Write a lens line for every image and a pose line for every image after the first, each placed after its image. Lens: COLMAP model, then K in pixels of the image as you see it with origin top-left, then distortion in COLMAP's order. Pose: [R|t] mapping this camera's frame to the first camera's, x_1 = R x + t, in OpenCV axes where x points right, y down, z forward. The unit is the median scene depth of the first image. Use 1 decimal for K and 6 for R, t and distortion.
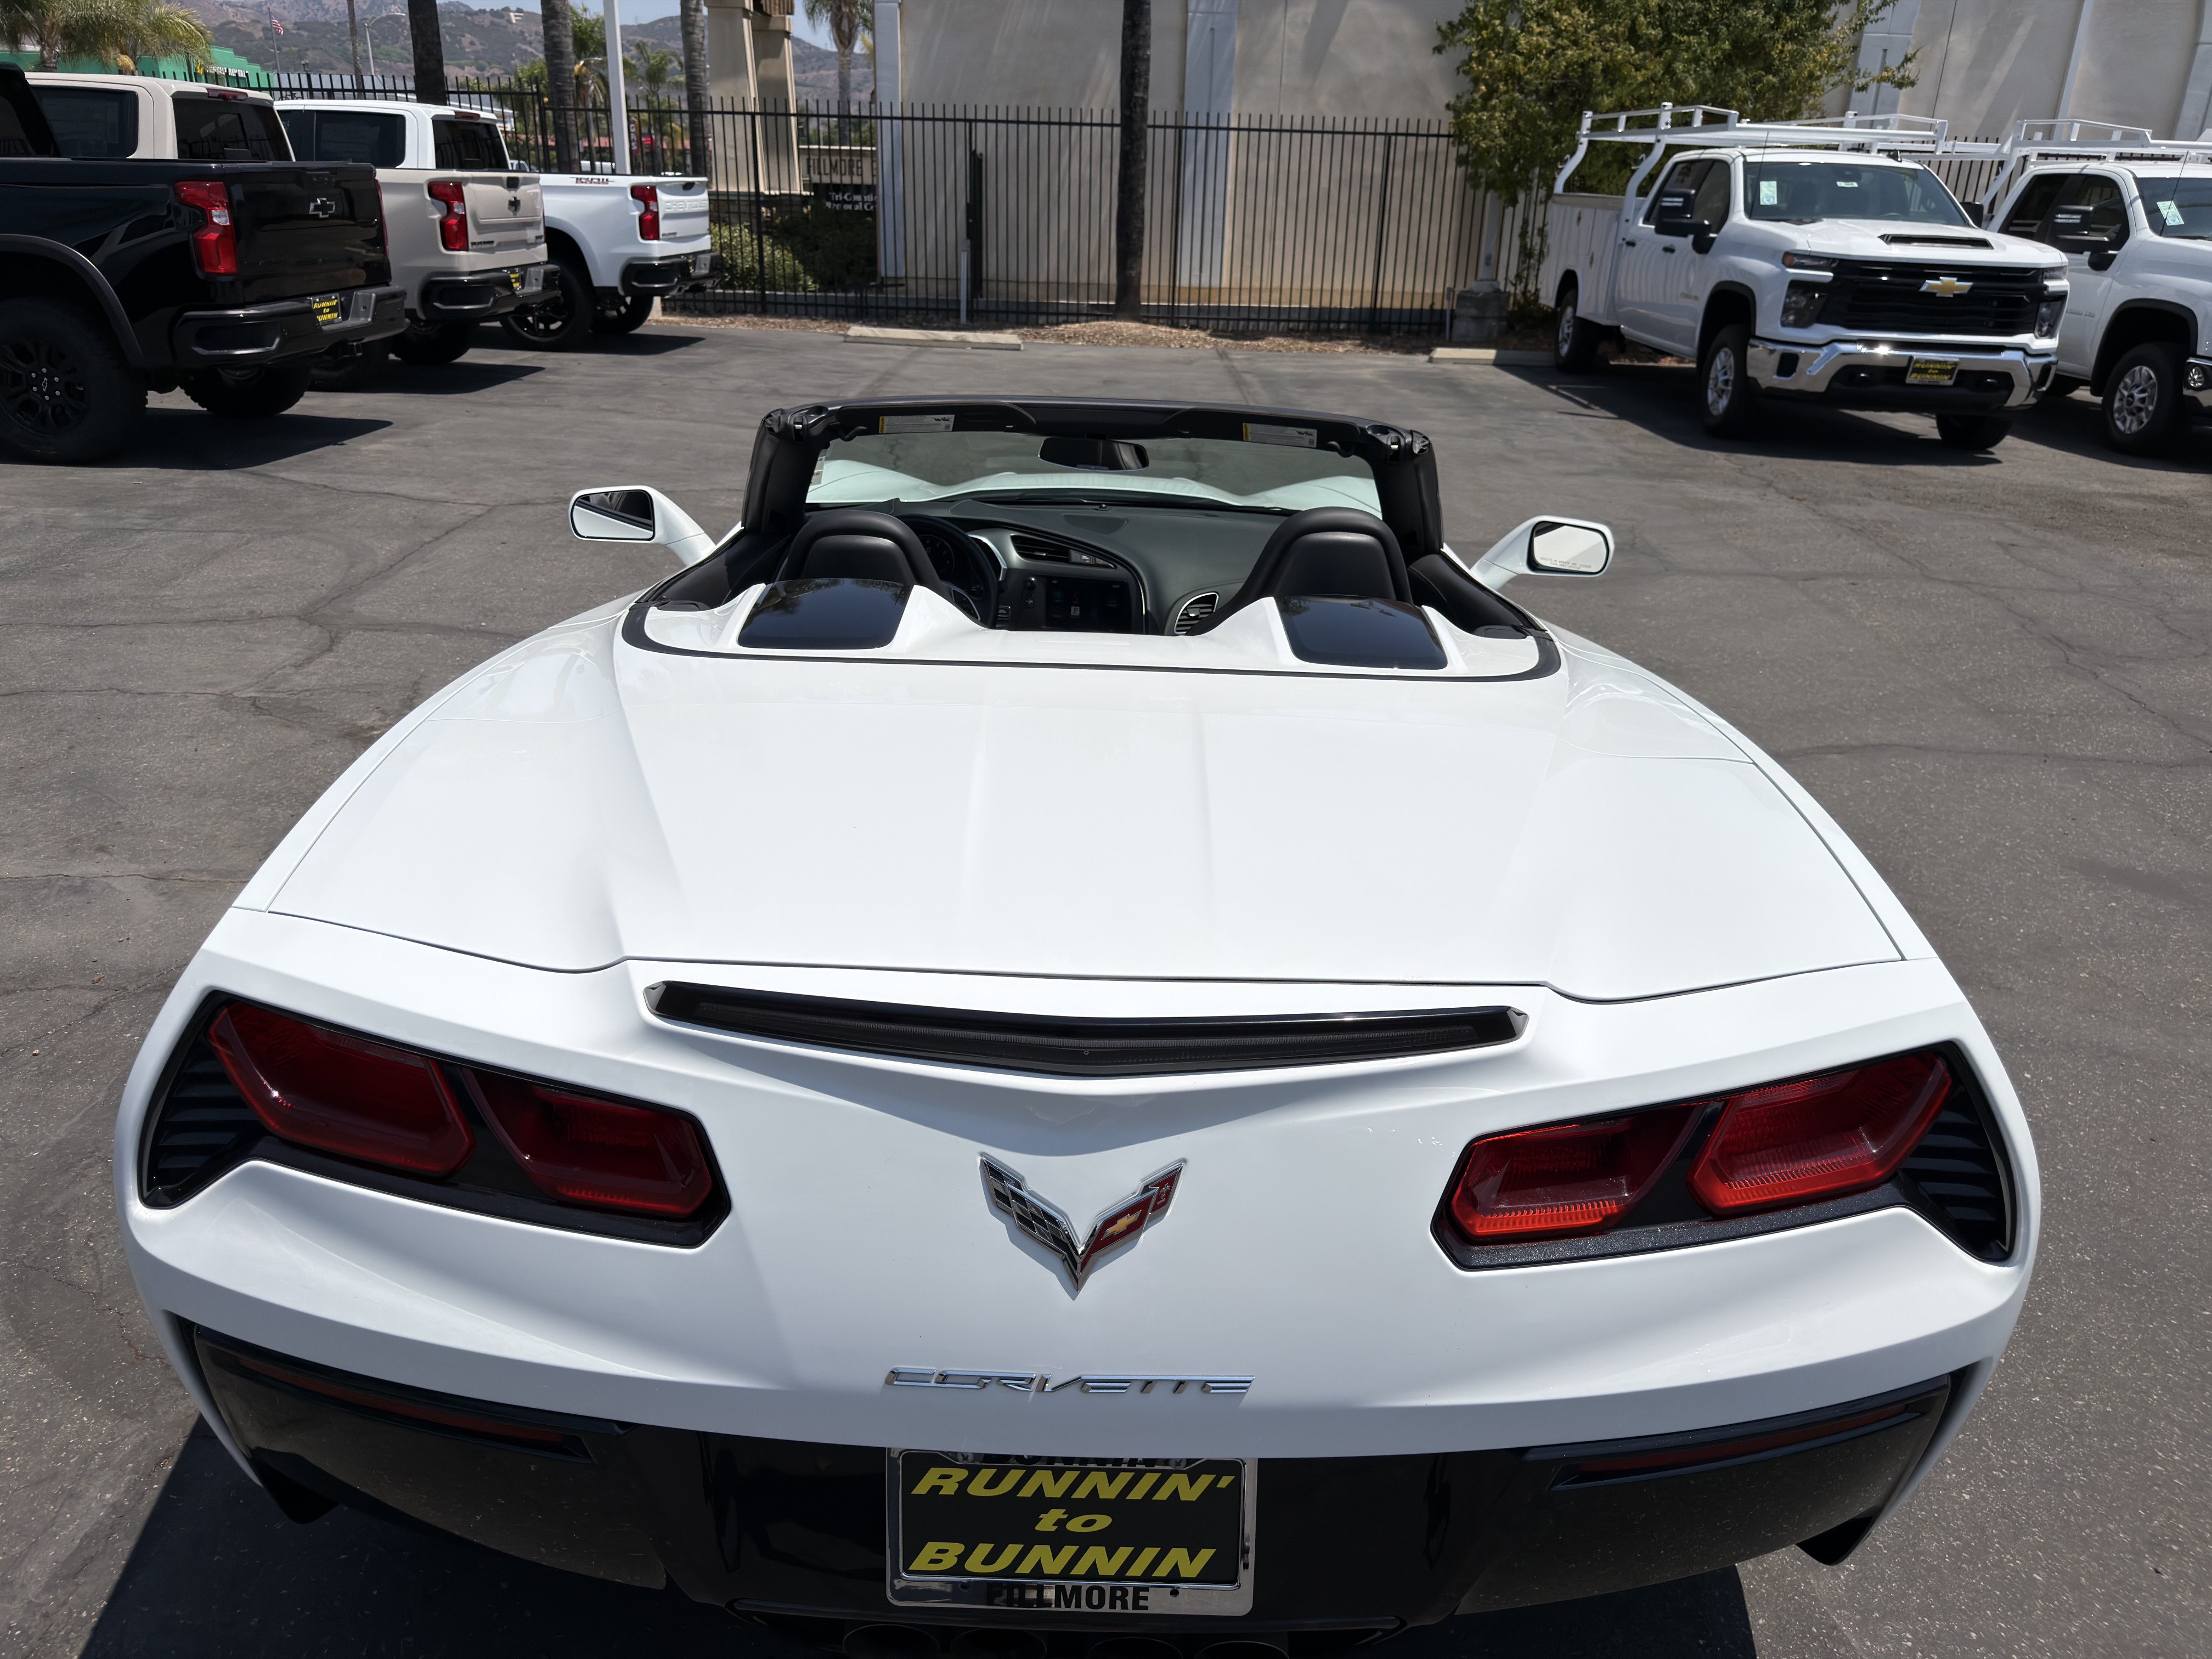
lens RADIAL K [[1581.6, 0, 1089.0], [0, 1581.6, 833.6], [0, 0, 1]] dist [0.002075, -0.012314]
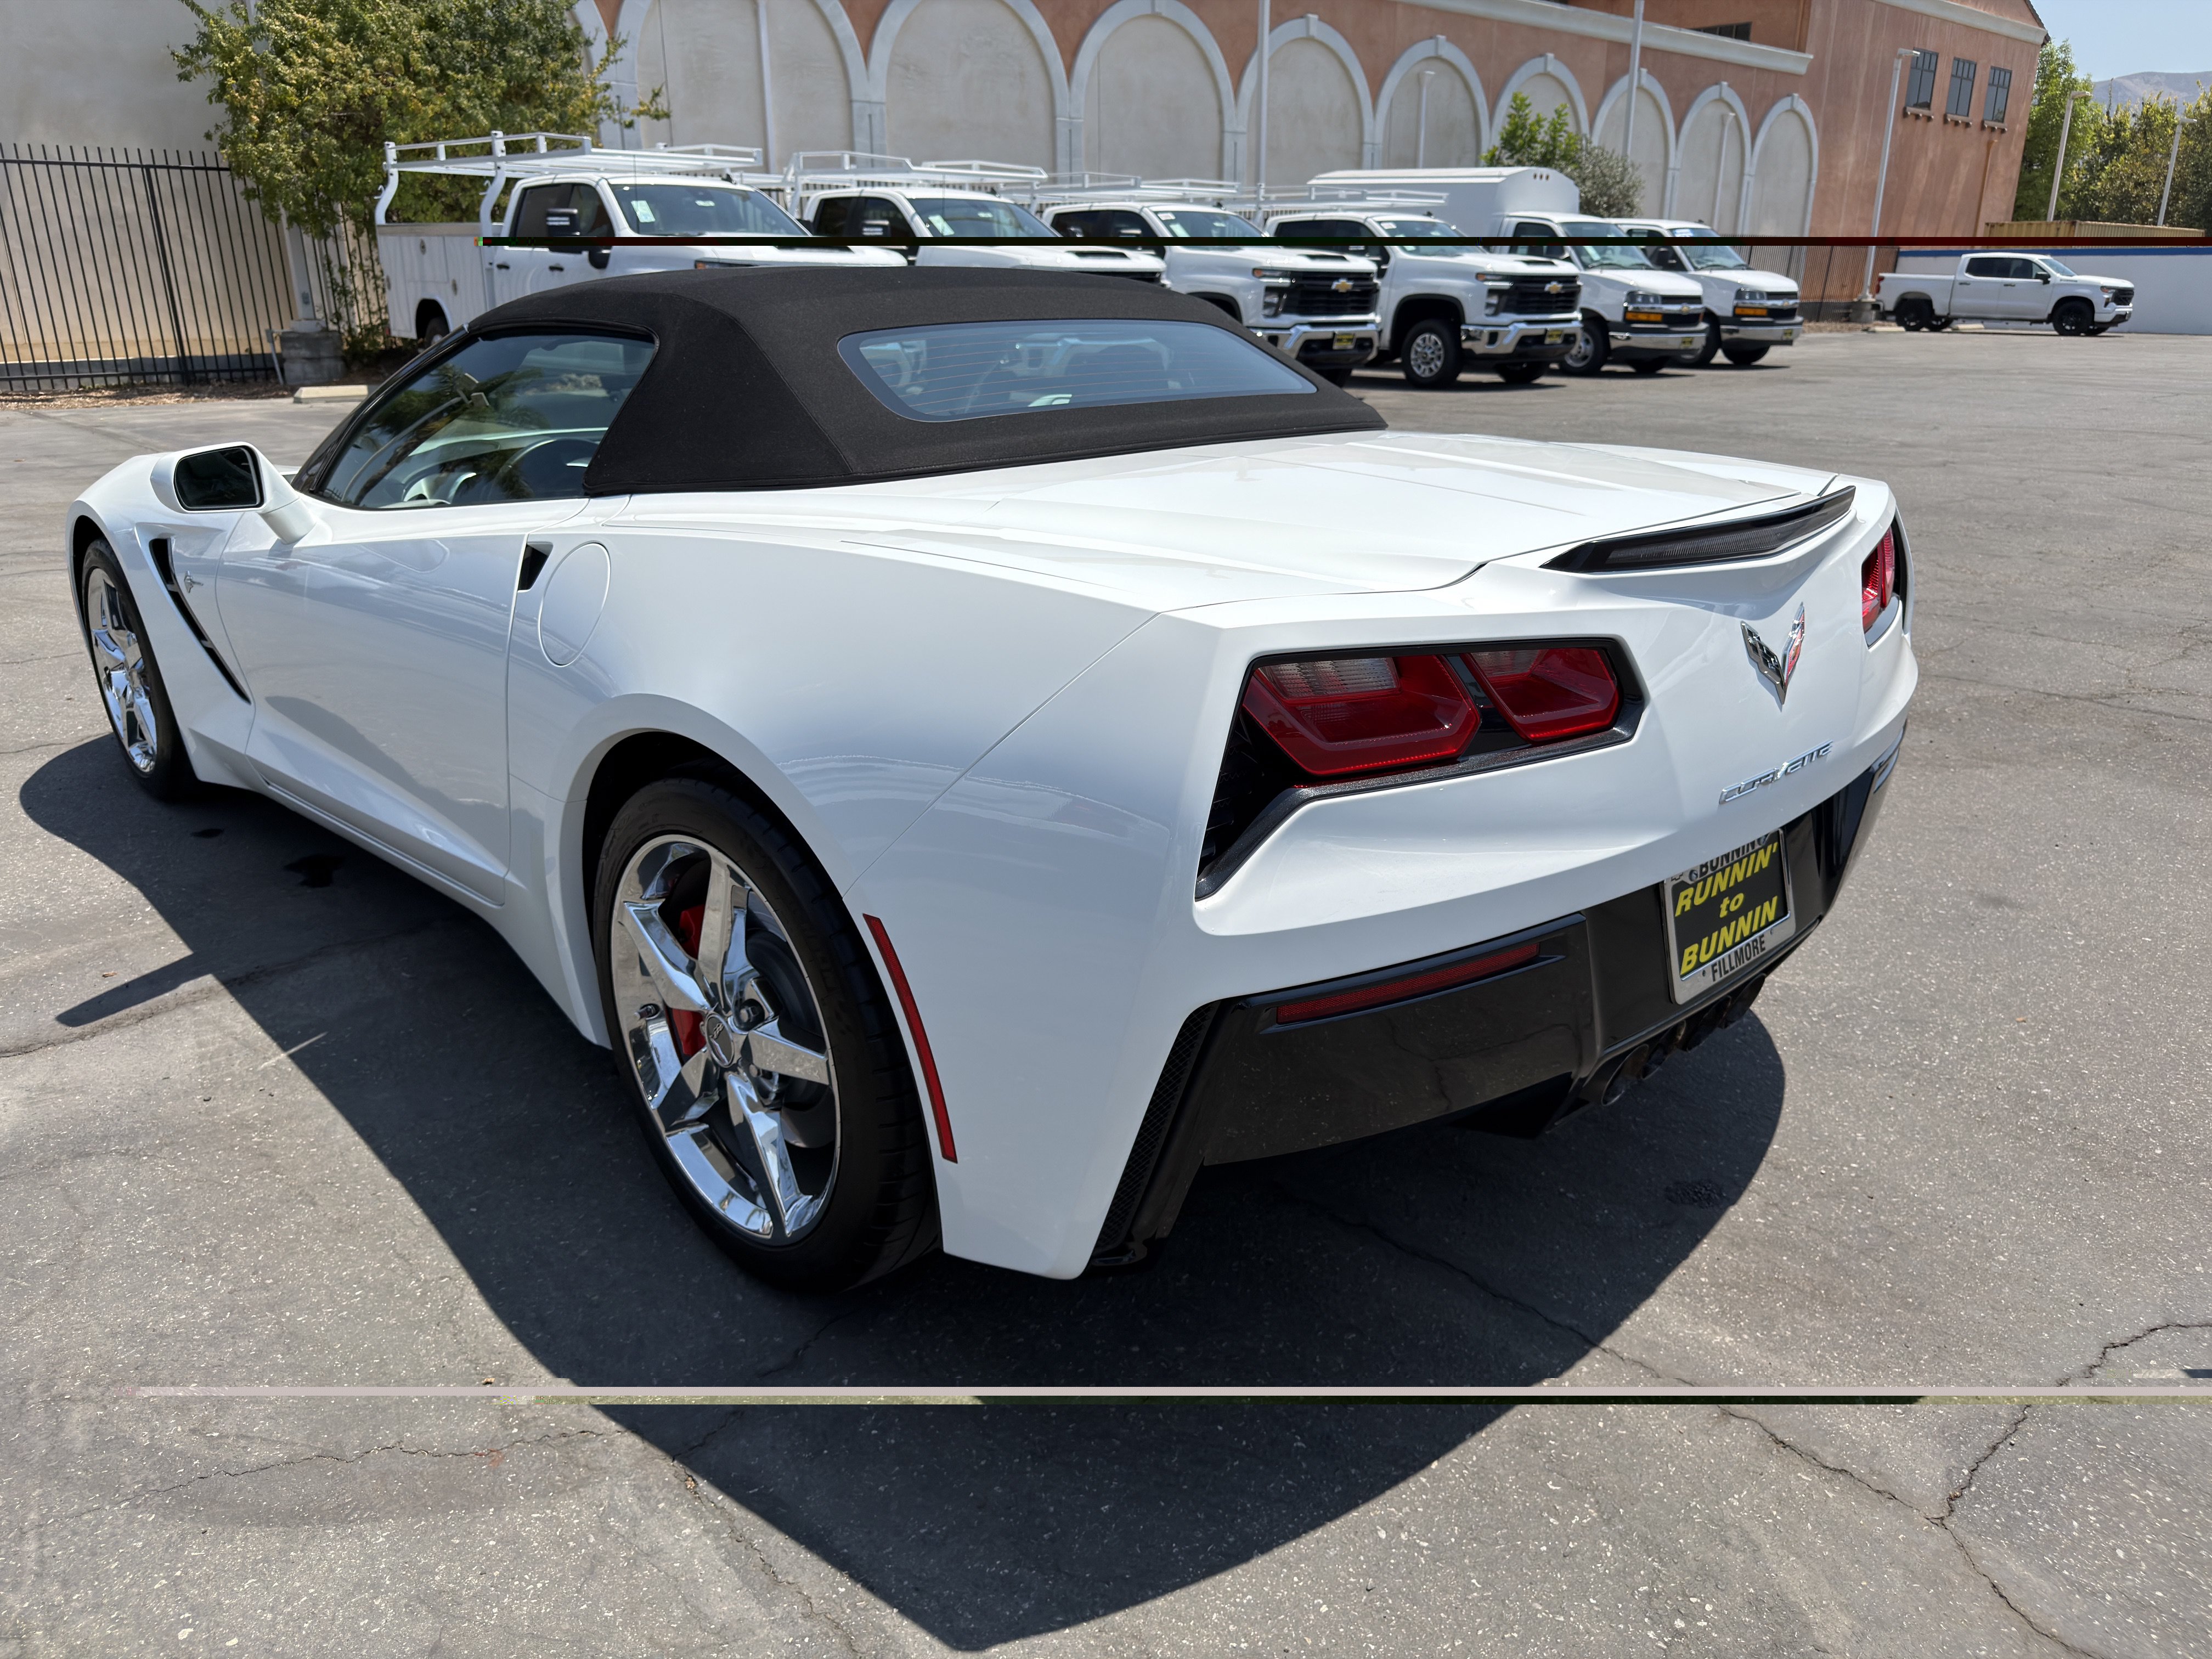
lens RADIAL K [[1581.6, 0, 1089.0], [0, 1581.6, 833.6], [0, 0, 1]] dist [0.002075, -0.012314]
pose [[0.715408, -0.256276, 0.650011, -0.167821], [0.278563, 0.957788, 0.071032, 0.013262], [-0.640776, 0.130252, 0.756598, 0.034634]]
